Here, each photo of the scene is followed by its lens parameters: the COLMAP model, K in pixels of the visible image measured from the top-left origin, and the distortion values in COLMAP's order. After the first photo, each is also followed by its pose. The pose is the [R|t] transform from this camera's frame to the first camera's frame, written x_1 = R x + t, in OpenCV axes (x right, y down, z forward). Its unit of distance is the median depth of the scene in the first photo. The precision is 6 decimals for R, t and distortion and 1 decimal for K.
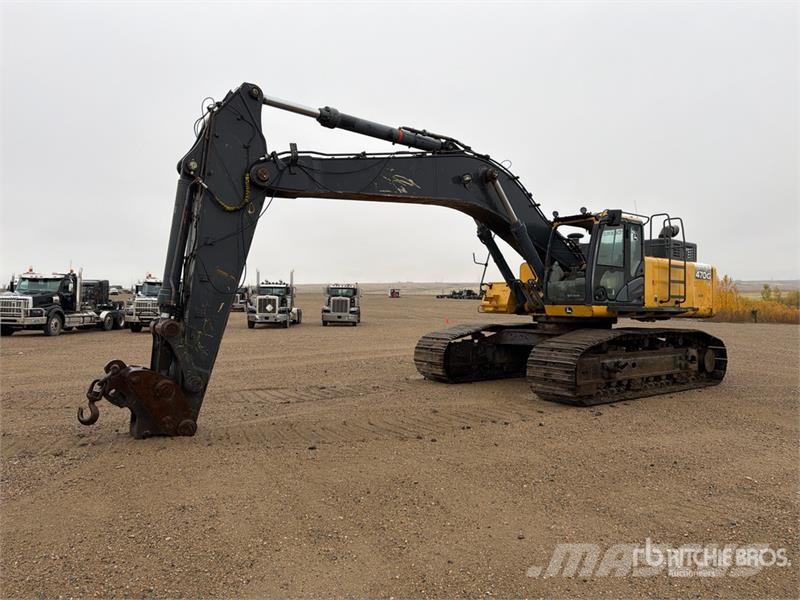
lens RADIAL K [[552.5, 0, 396.0], [0, 552.5, 298.4], [0, 0, 1]] dist [0.139145, -0.236014]
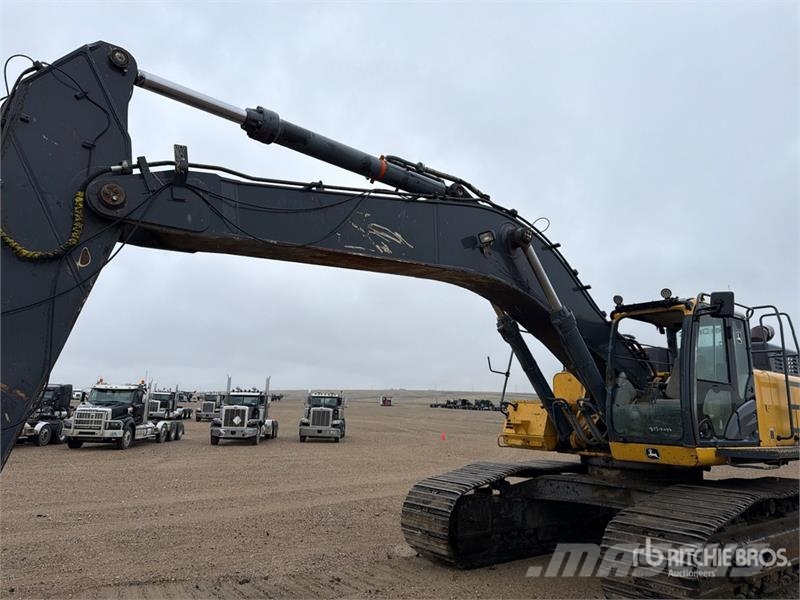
lens RADIAL K [[556.2, 0, 397.0], [0, 556.2, 293.8], [0, 0, 1]] dist [0.086759, -0.106769]
pose [[0.999743, 0.019404, 0.011736, 0.015827], [-0.016696, 0.980042, -0.198088, -0.020851], [-0.015345, 0.197841, 0.980114, 0.330851]]
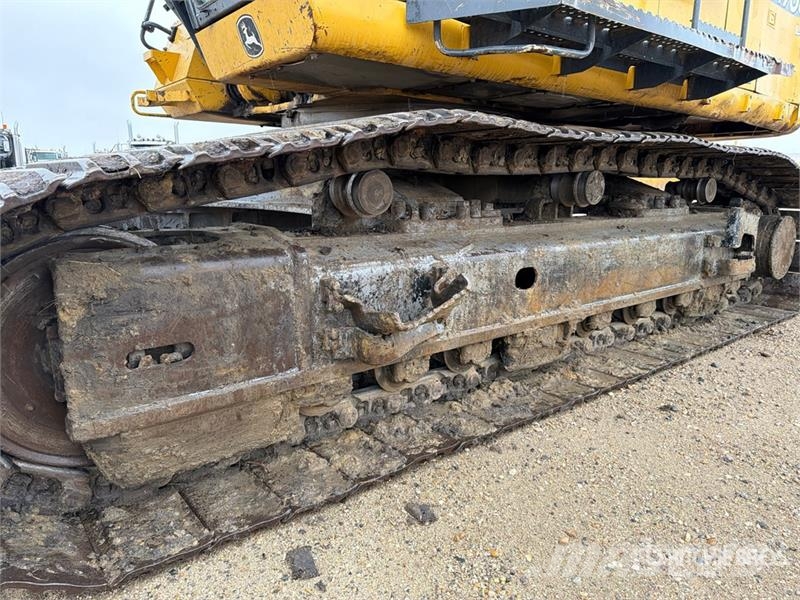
lens RADIAL K [[556.2, 0, 397.0], [0, 556.2, 293.8], [0, 0, 1]] dist [0.086759, -0.106769]
pose [[0.999897, -0.008563, 0.011483, 0.332164], [0.005992, 0.978181, 0.207666, 0.068077], [-0.013011, -0.207576, 0.978132, 0.696761]]
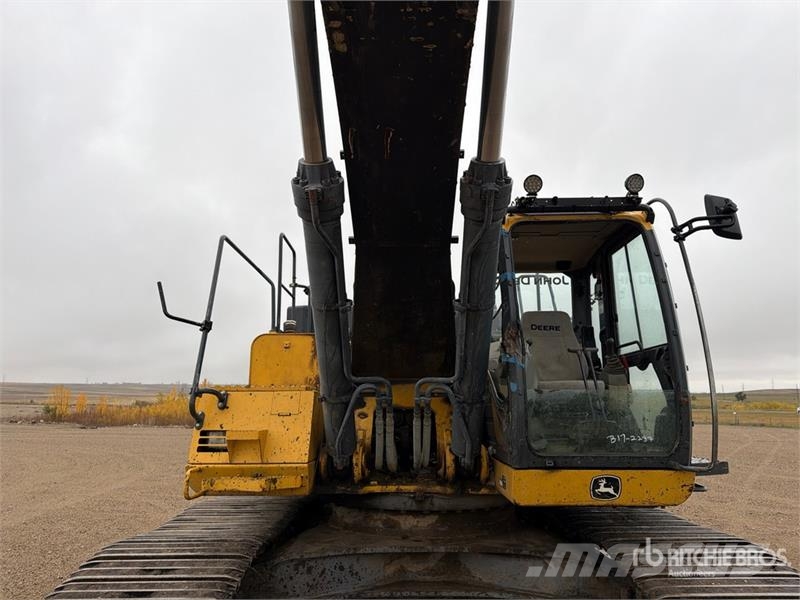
lens RADIAL K [[564.3, 0, 400.0], [0, 564.3, 300.0], [0, 0, 1]] dist [0.079367, -0.128145]
pose [[0.615739, 0.134724, 0.776347, -0.015531], [0.002067, 0.984995, -0.172571, -0.023731], [-0.787948, 0.107863, 0.606221, 0.811705]]
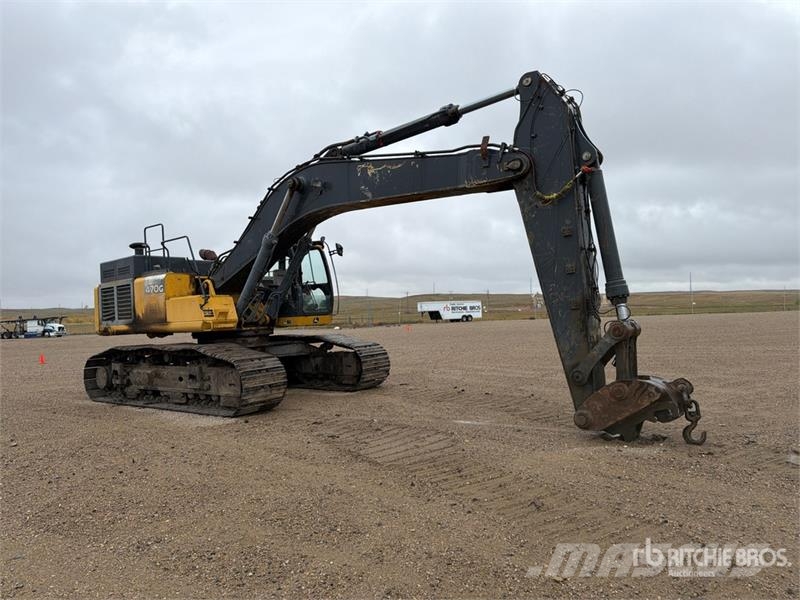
lens RADIAL K [[556.2, 0, 397.0], [0, 556.2, 293.8], [0, 0, 1]] dist [0.086759, -0.106769]
pose [[-0.231228, 0.031550, 0.972388, -0.813634], [0.035035, 0.999096, -0.024085, 0.000178], [-0.972268, 0.028499, -0.232125, 1.011345]]
